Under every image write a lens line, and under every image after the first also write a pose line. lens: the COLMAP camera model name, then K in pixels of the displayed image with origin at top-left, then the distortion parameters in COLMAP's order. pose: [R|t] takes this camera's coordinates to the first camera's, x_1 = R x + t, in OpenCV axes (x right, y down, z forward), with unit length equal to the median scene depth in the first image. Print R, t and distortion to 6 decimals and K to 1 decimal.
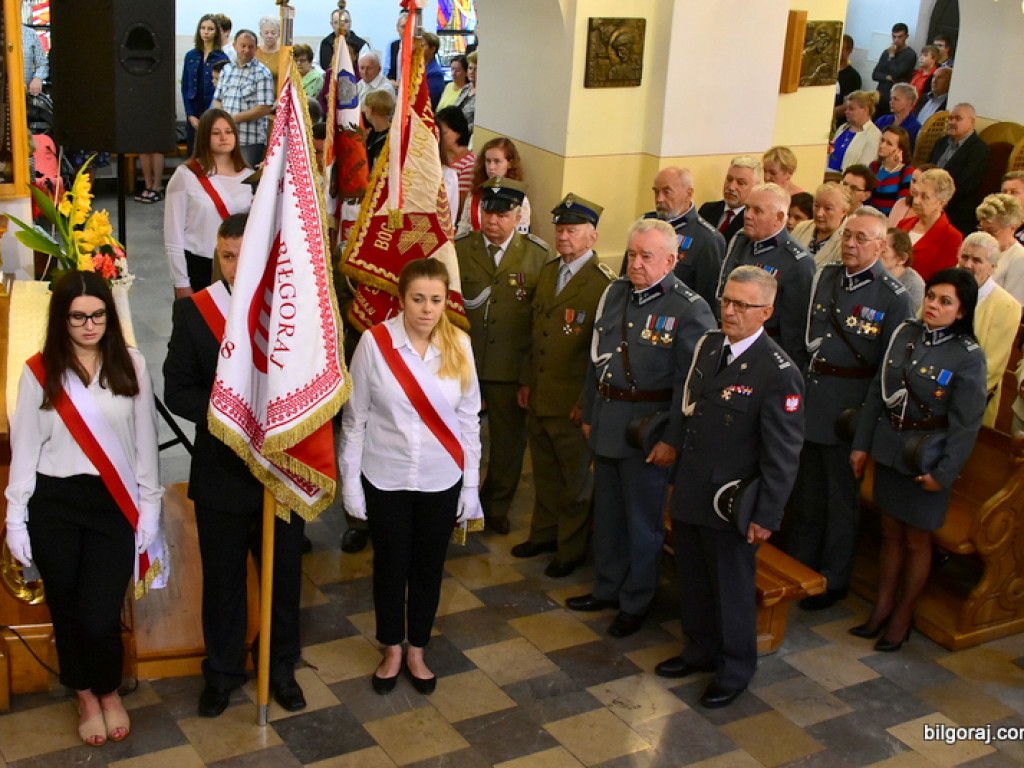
lens RADIAL K [[1490.2, 0, 512.0], [0, 1490.2, 384.0], [0, 0, 1]] dist [-0.007172, 0.025347]
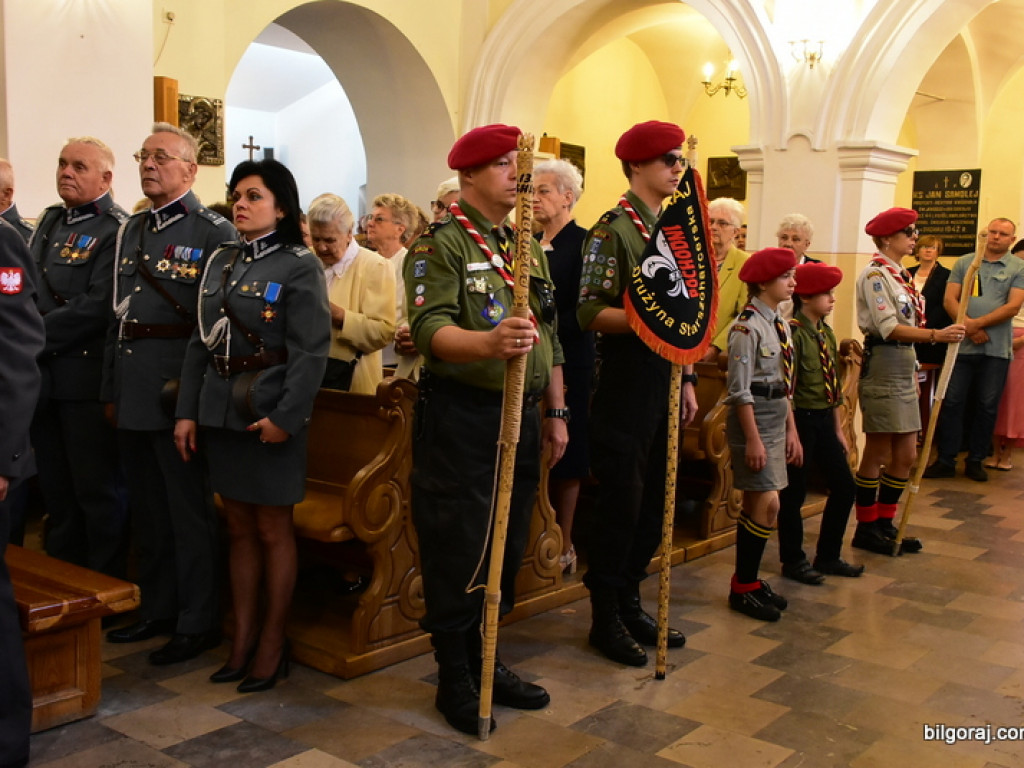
lens RADIAL K [[1197.3, 0, 516.4], [0, 1197.3, 385.5], [0, 0, 1]] dist [0.009973, -0.022029]
pose [[0.937874, -0.077314, 0.338254, 0.189678], [0.146692, 0.971803, -0.184607, 0.165882], [-0.314443, 0.222757, 0.922770, 0.390519]]
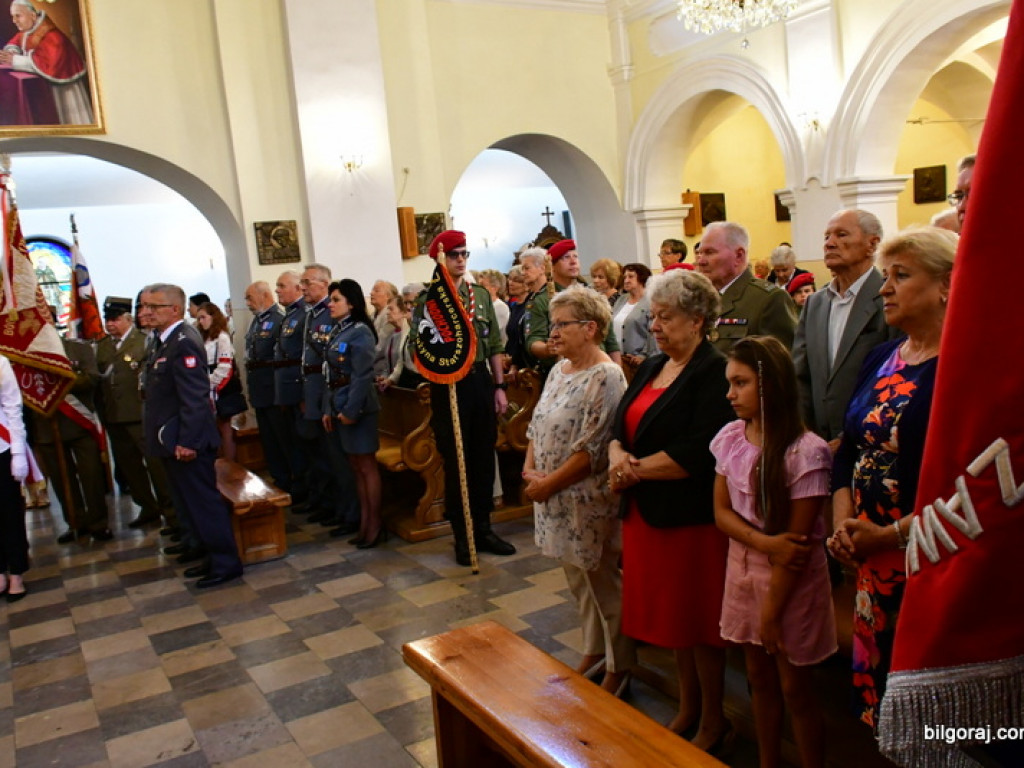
lens RADIAL K [[923.9, 0, 516.1], [0, 923.9, 379.0], [0, 0, 1]] dist [-0.026147, -0.002816]
pose [[0.986256, -0.156720, -0.052317, 0.486928], [0.141325, 0.964230, -0.224250, 0.251283], [0.085590, 0.213775, 0.973126, 0.104523]]
